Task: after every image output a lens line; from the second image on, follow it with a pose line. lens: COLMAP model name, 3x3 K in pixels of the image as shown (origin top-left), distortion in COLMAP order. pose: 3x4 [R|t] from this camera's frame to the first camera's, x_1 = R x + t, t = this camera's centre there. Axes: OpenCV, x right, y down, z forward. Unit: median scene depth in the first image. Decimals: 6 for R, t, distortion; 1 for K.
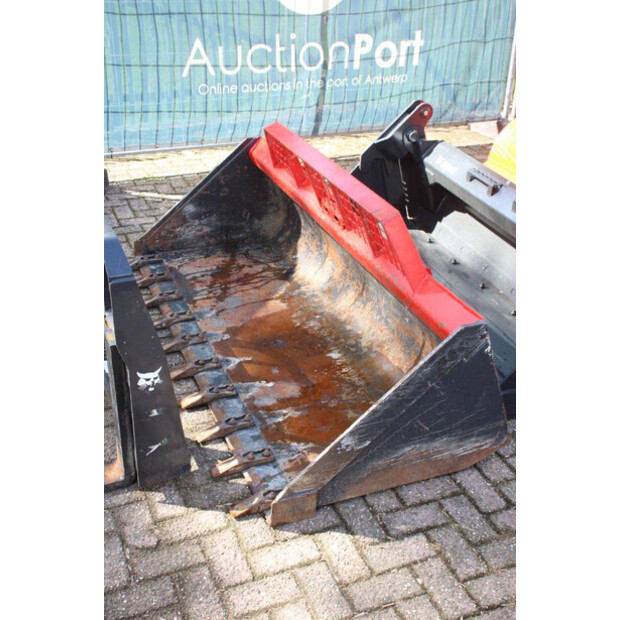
lens RADIAL K [[774.2, 0, 310.0], [0, 774.2, 310.0], [0, 0, 1]] dist [0.000791, 0.032954]
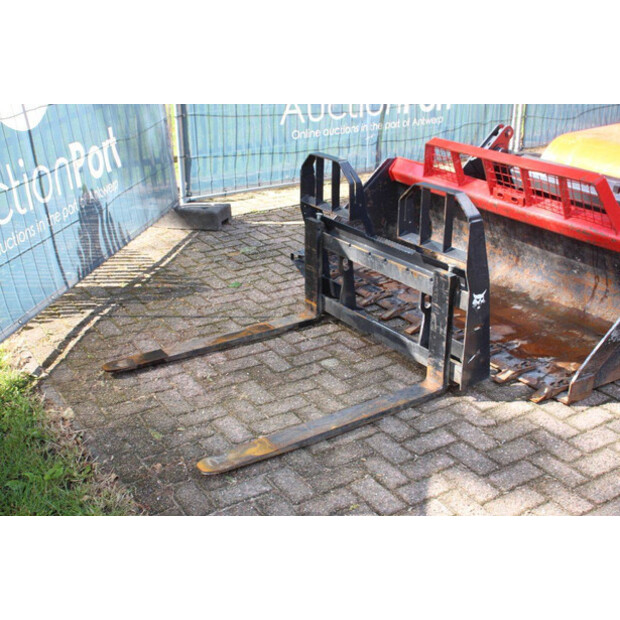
lens RADIAL K [[761.0, 0, 310.0], [0, 761.0, 310.0], [0, 0, 1]] dist [0.011835, 0.085104]
pose [[0.983465, -0.095820, 0.153672, -0.556231], [0.110508, 0.989786, -0.090060, 0.153833], [-0.143473, 0.105553, 0.984009, -0.212631]]
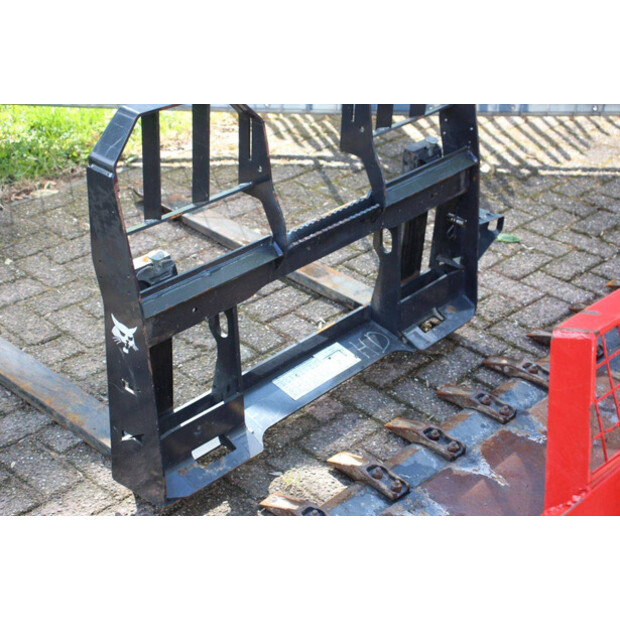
lens RADIAL K [[1112.4, 0, 310.0], [0, 1112.4, 310.0], [0, 0, 1]] dist [0.204936, 0.020338]
pose [[0.417218, 0.461514, -0.782901, 0.485300], [-0.472064, 0.846182, 0.247248, -0.194792], [0.776585, 0.266423, 0.570906, 0.443410]]
